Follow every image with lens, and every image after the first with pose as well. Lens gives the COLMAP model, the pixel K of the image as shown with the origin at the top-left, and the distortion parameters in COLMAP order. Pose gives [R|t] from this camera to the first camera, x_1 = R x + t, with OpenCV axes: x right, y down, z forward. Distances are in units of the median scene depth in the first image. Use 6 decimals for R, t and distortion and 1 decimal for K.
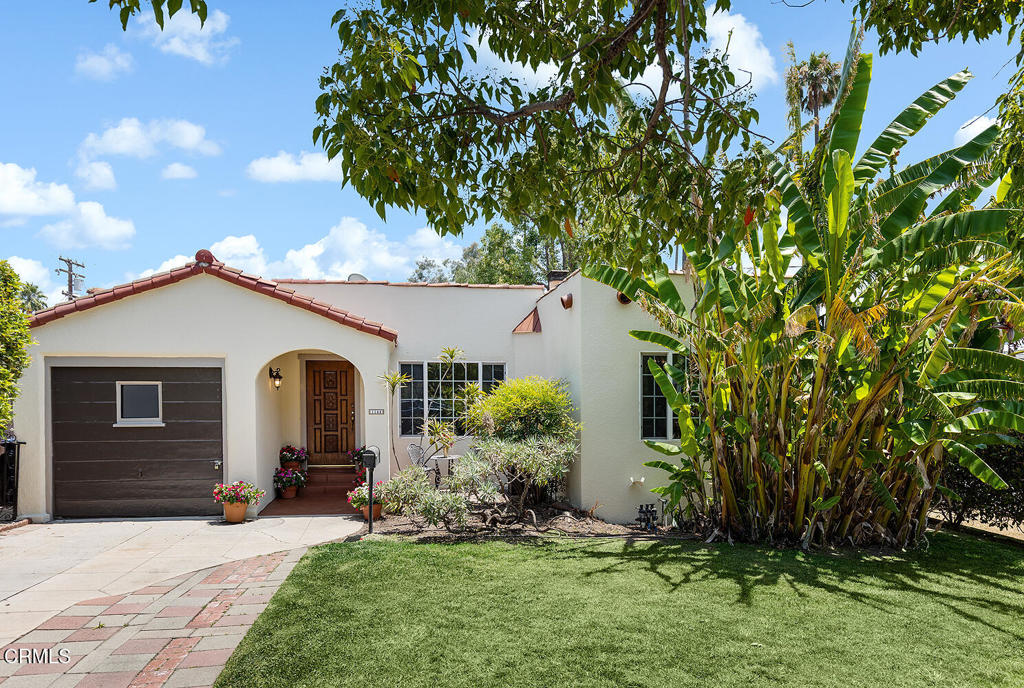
lens RADIAL K [[635.8, 0, 514.8], [0, 635.8, 394.7], [0, 0, 1]] dist [0.005637, 0.003427]
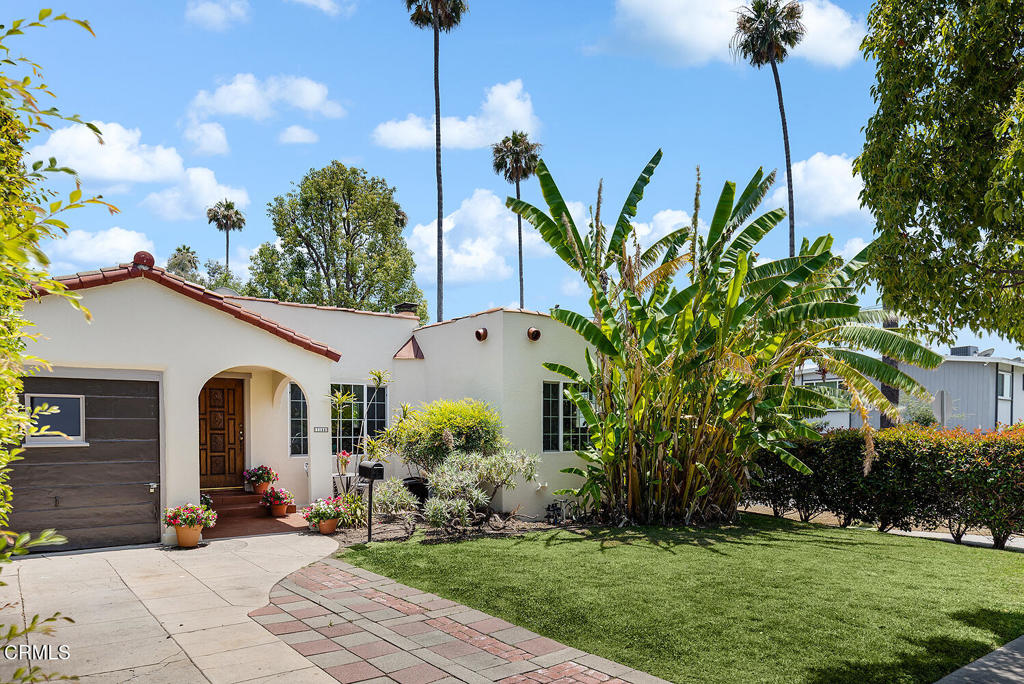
lens RADIAL K [[609.9, 0, 510.4], [0, 609.9, 422.0], [0, 0, 1]] dist [-0.002176, -0.000530]
pose [[0.889173, 0.003755, 0.457555, -0.419169], [-0.004345, 0.999991, 0.000238, 0.013471], [-0.457550, -0.002200, 0.889181, -0.014320]]
